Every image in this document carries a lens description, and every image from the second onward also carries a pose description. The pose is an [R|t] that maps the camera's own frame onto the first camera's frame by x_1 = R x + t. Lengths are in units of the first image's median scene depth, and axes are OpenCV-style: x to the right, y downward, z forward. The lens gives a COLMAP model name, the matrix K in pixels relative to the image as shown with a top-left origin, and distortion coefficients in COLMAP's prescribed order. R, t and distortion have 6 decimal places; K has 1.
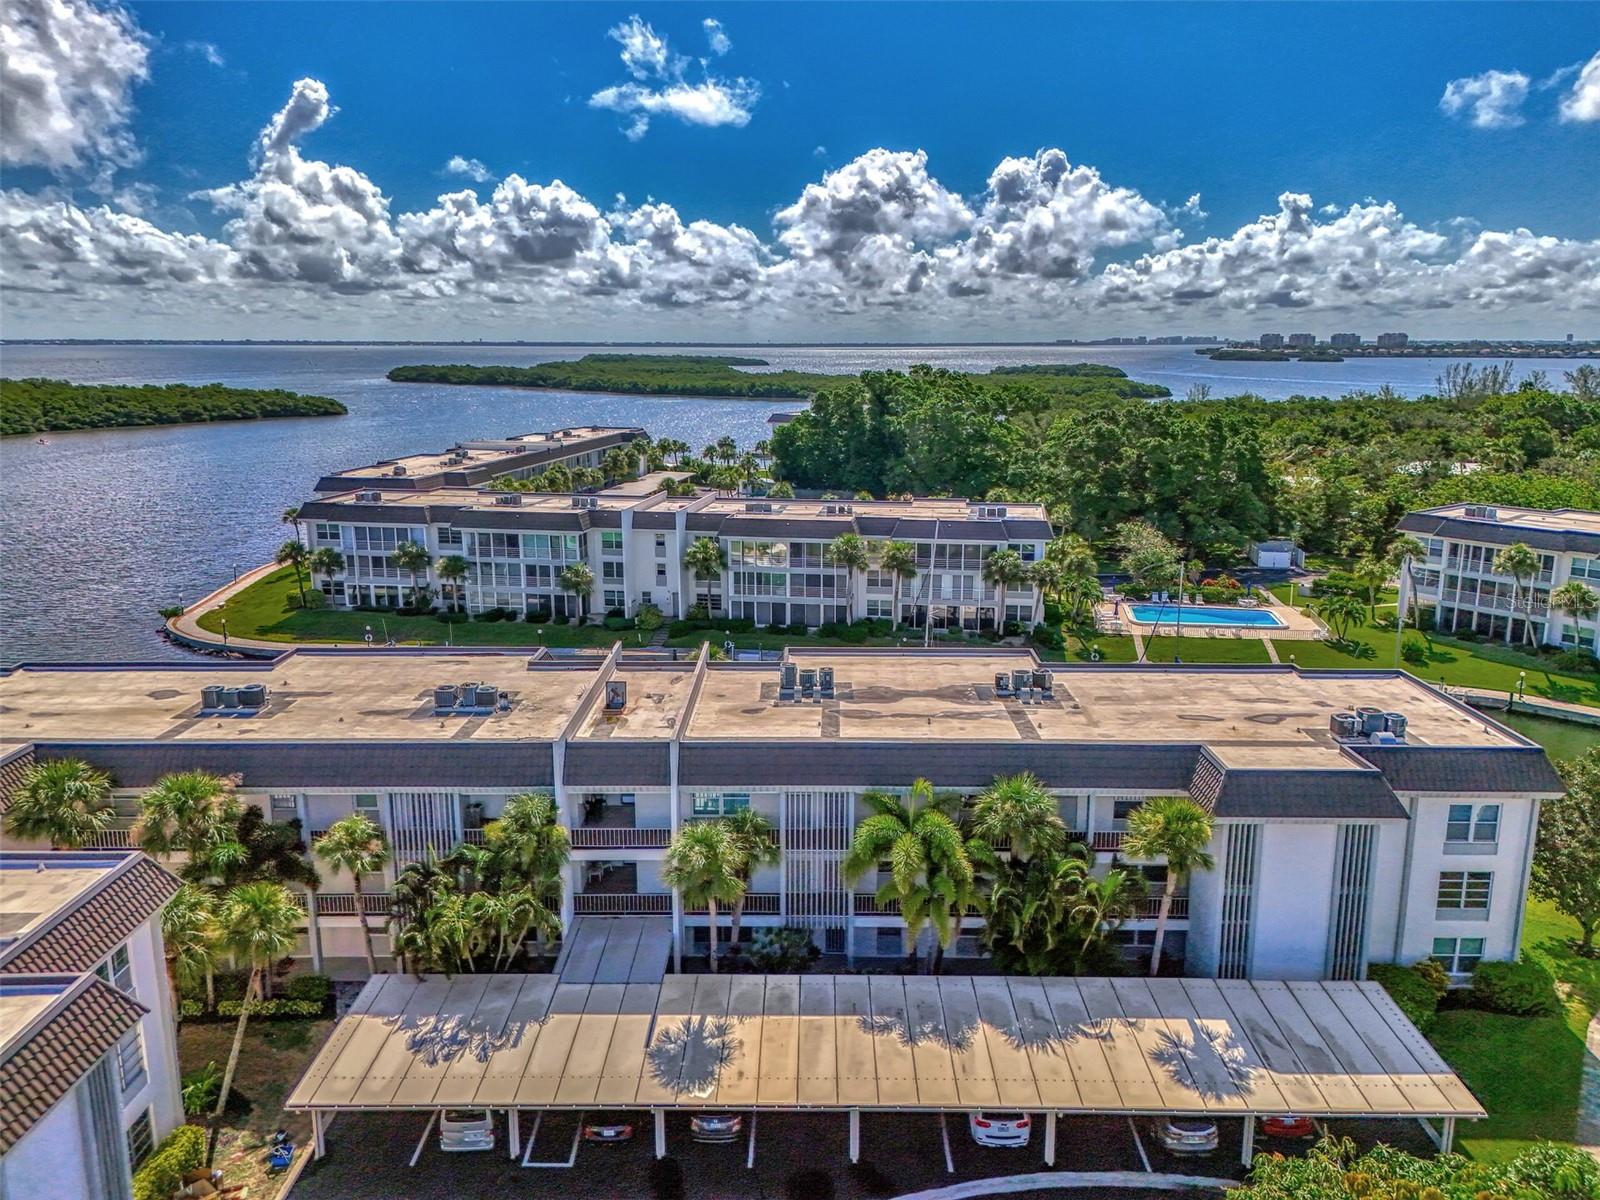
lens RADIAL K [[1168.4, 0, 805.0], [0, 1168.4, 582.8], [0, 0, 1]] dist [0.025643, 0.001366]
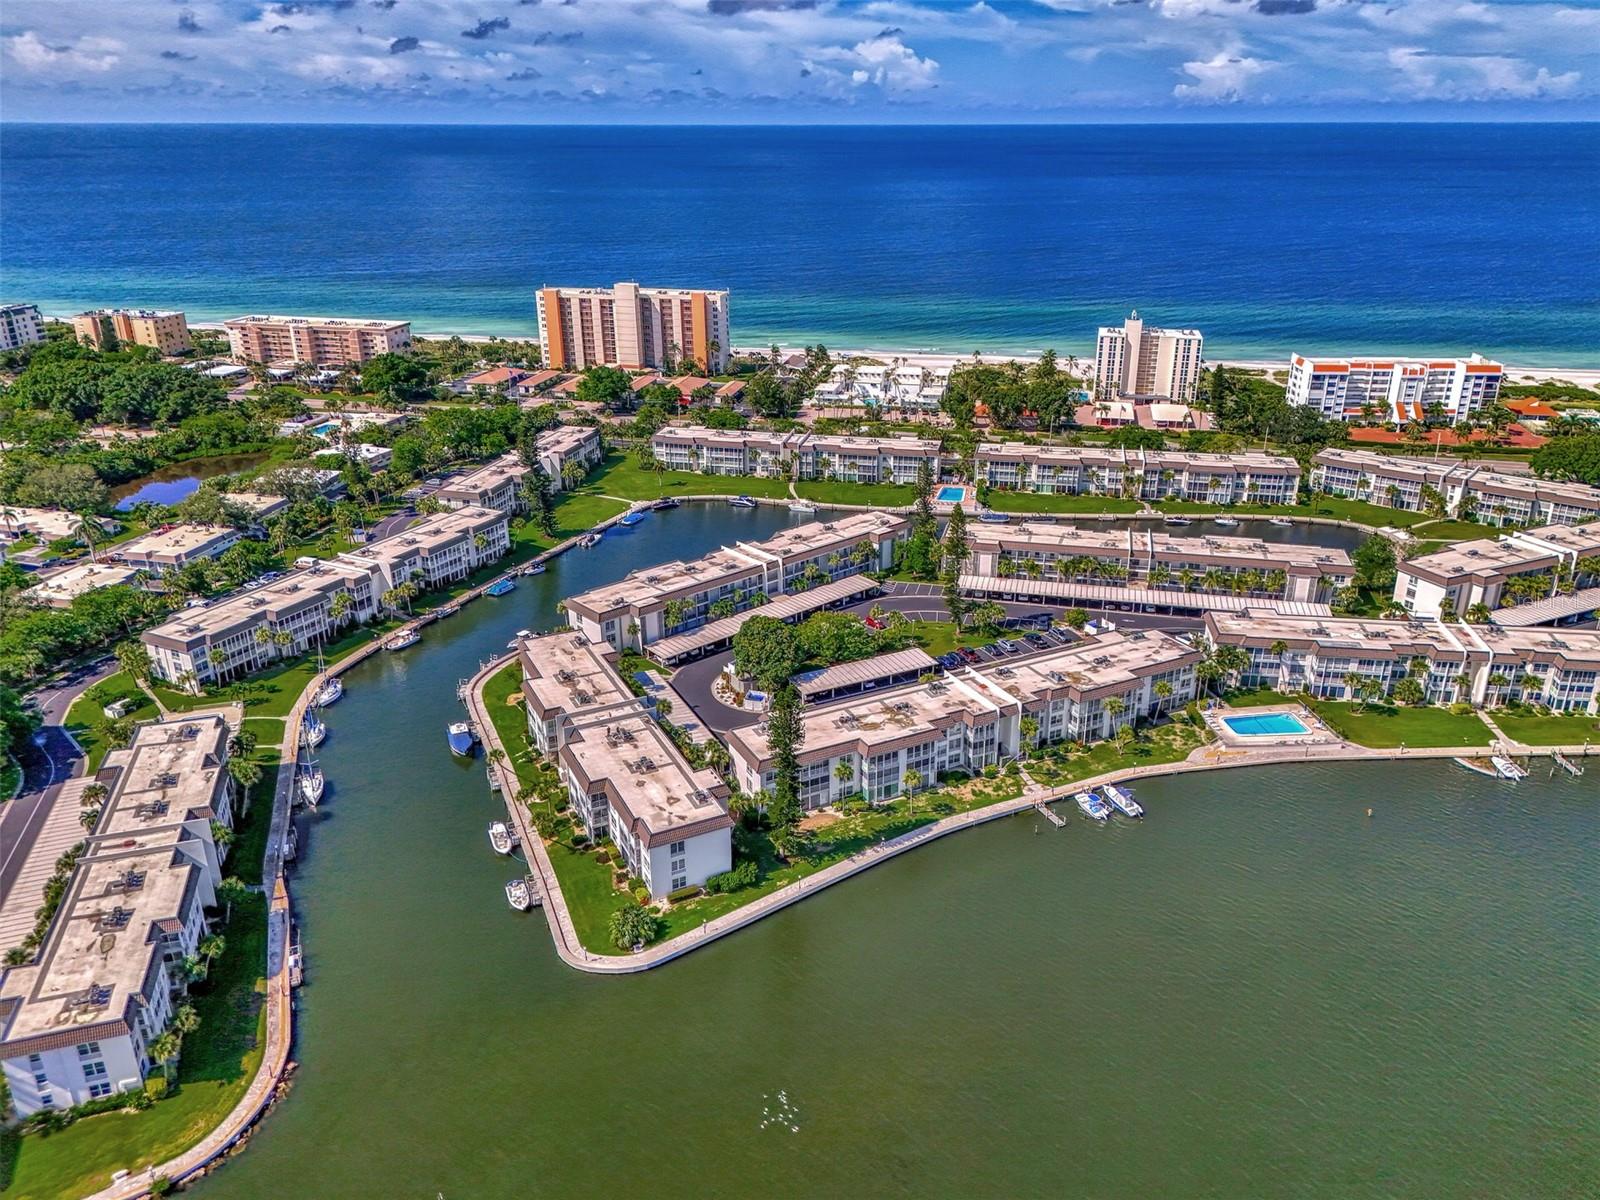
lens RADIAL K [[1174.0, 0, 800.0], [0, 1174.0, 600.0], [0, 0, 1]] dist [0.089233, -0.102504]
pose [[-0.448134, -0.329466, 0.831040, -1.548987], [0.183852, 0.875772, 0.446342, -0.807198], [-0.874857, 0.352810, -0.331890, 0.731688]]
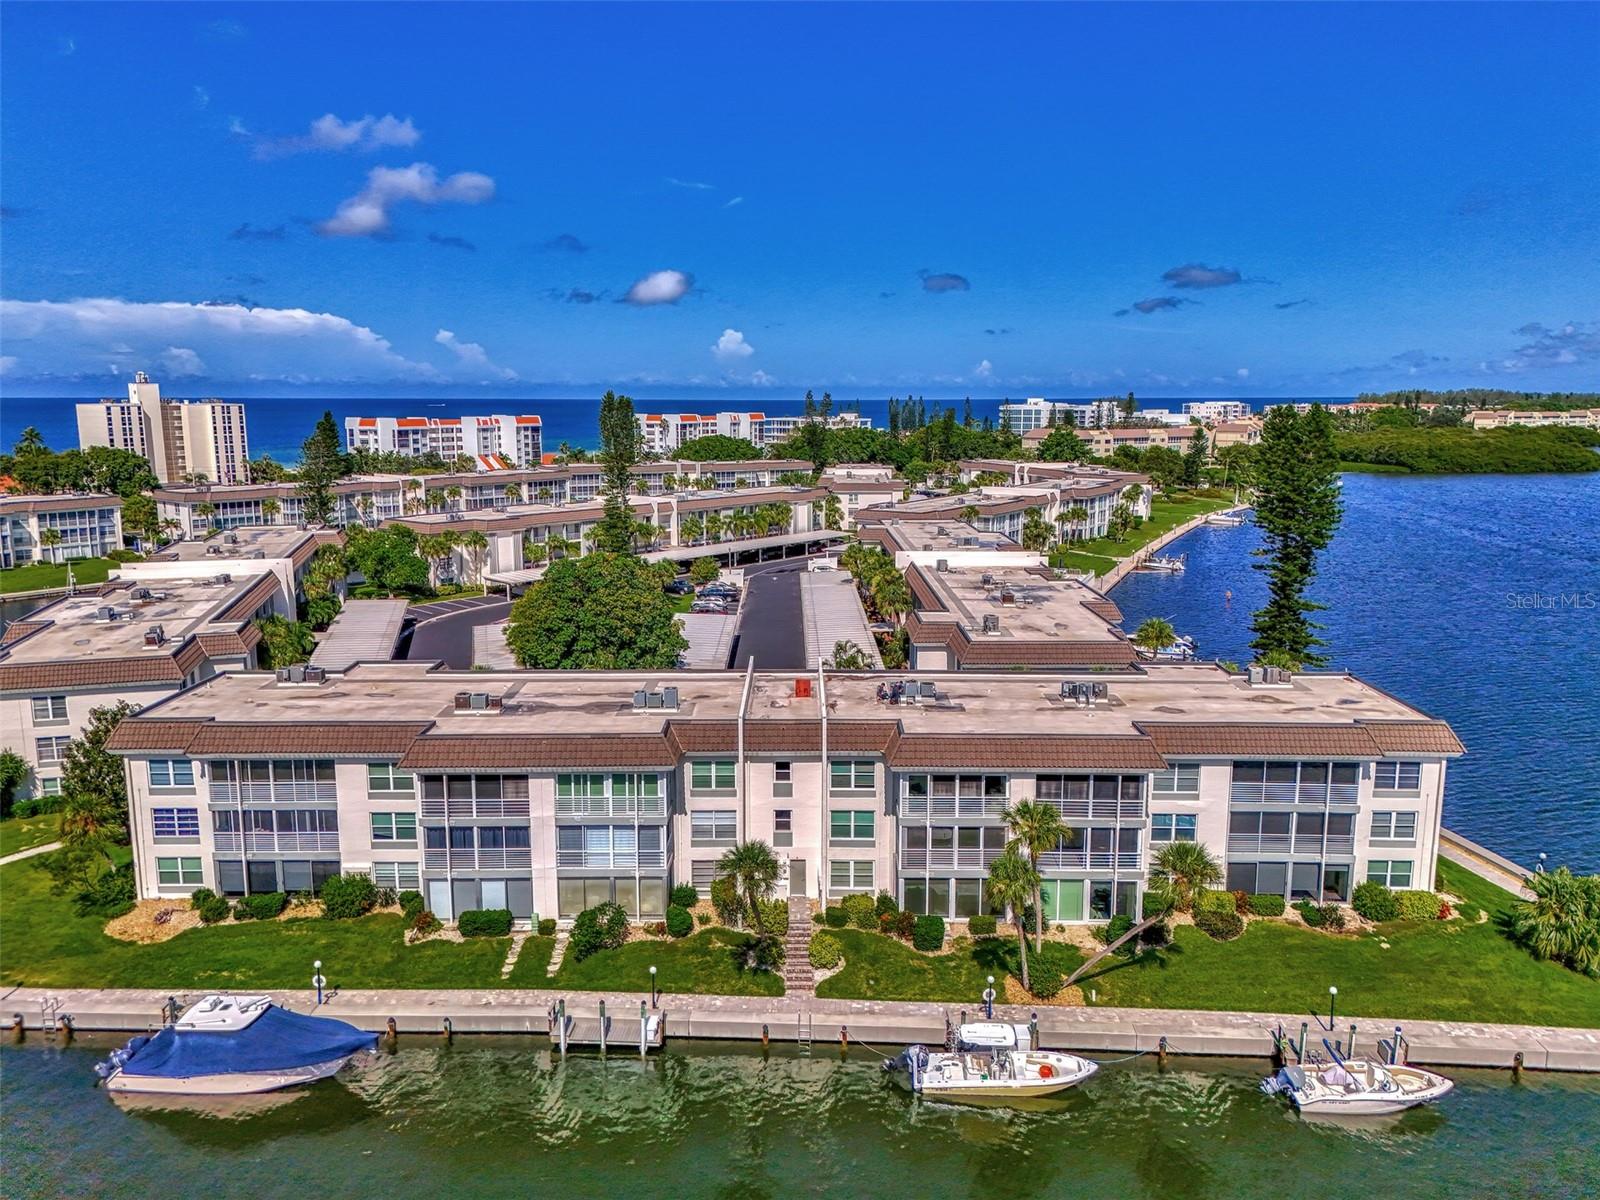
lens RADIAL K [[1176.5, 0, 790.1], [0, 1176.5, 605.3], [0, 0, 1]] dist [0.073033, -0.071116]
pose [[-0.999988, 0.003376, 0.003571, -0.071729], [0.004450, 0.930299, 0.366774, -0.227839], [-0.002084, 0.366785, -0.930303, 1.035562]]
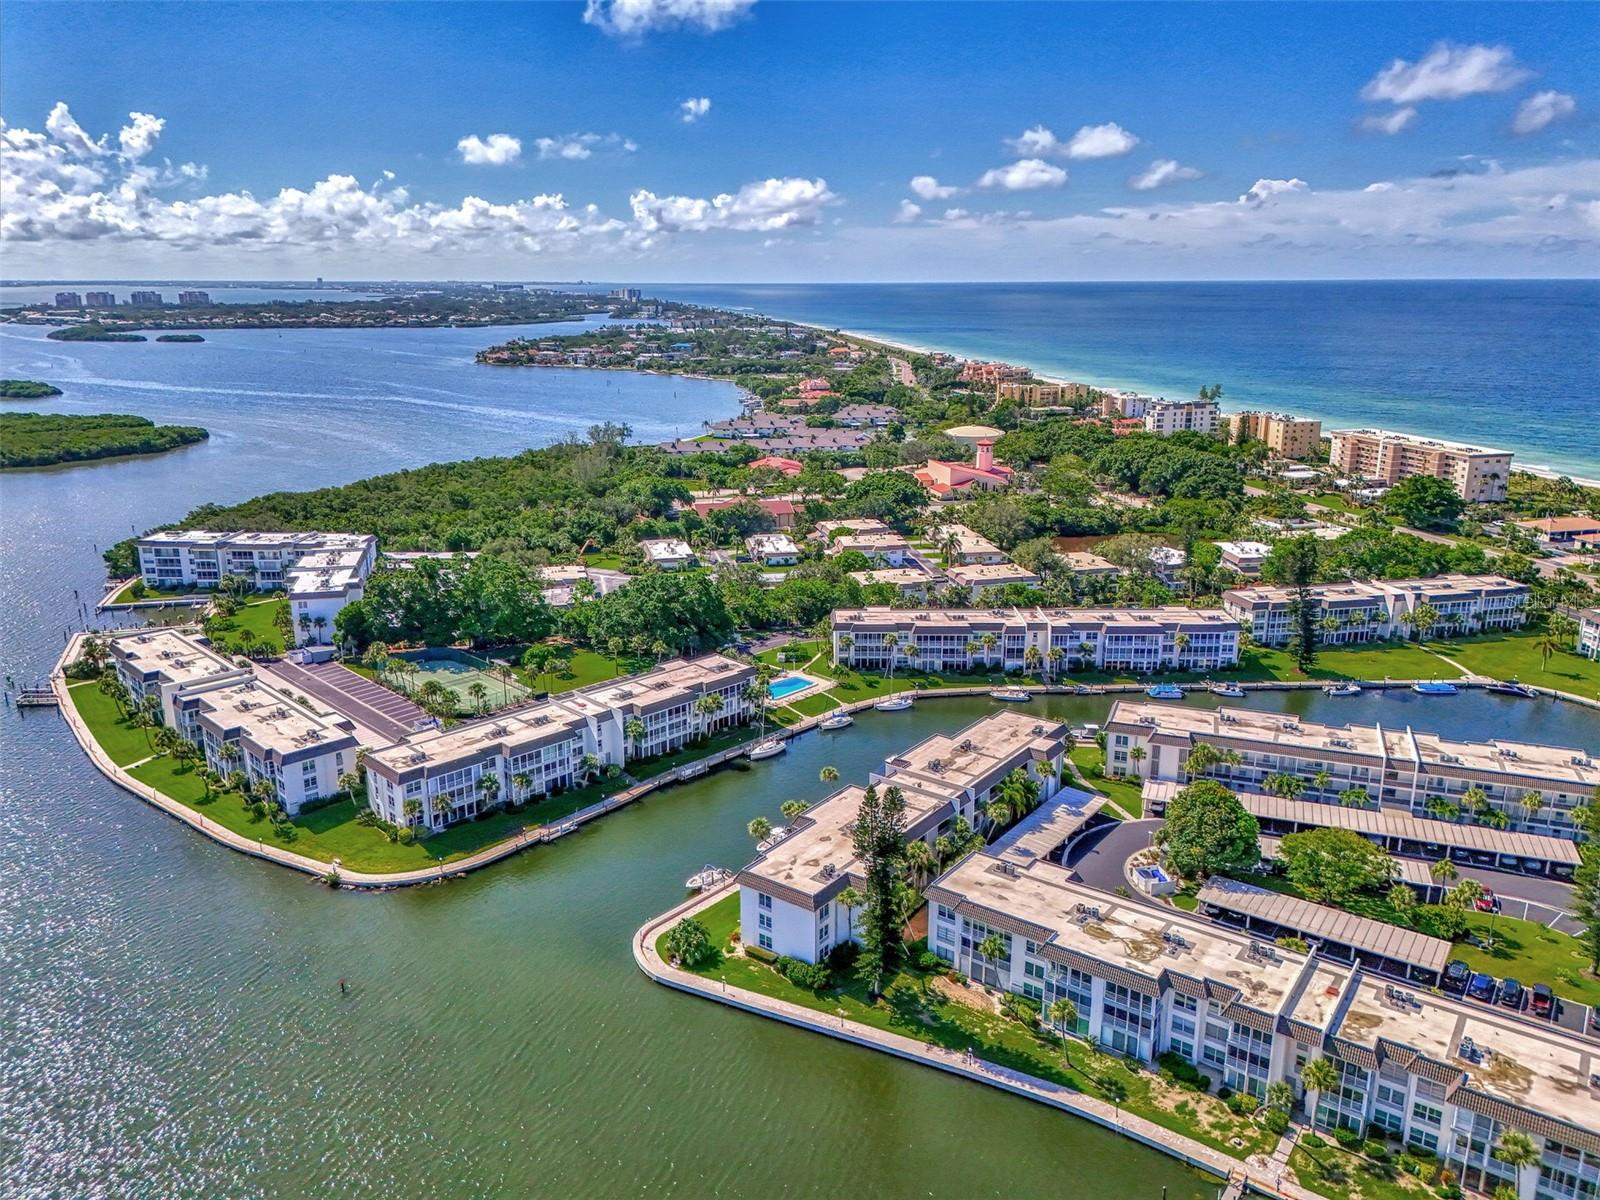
lens RADIAL K [[1159.8, 0, 793.9], [0, 1159.8, 602.2], [0, 0, 1]] dist [0.083223, -0.083224]
pose [[0.593570, -0.211149, 0.776589, -1.319567], [0.159355, 0.976698, 0.143758, -0.442469], [-0.788848, 0.038423, 0.613386, -0.356099]]
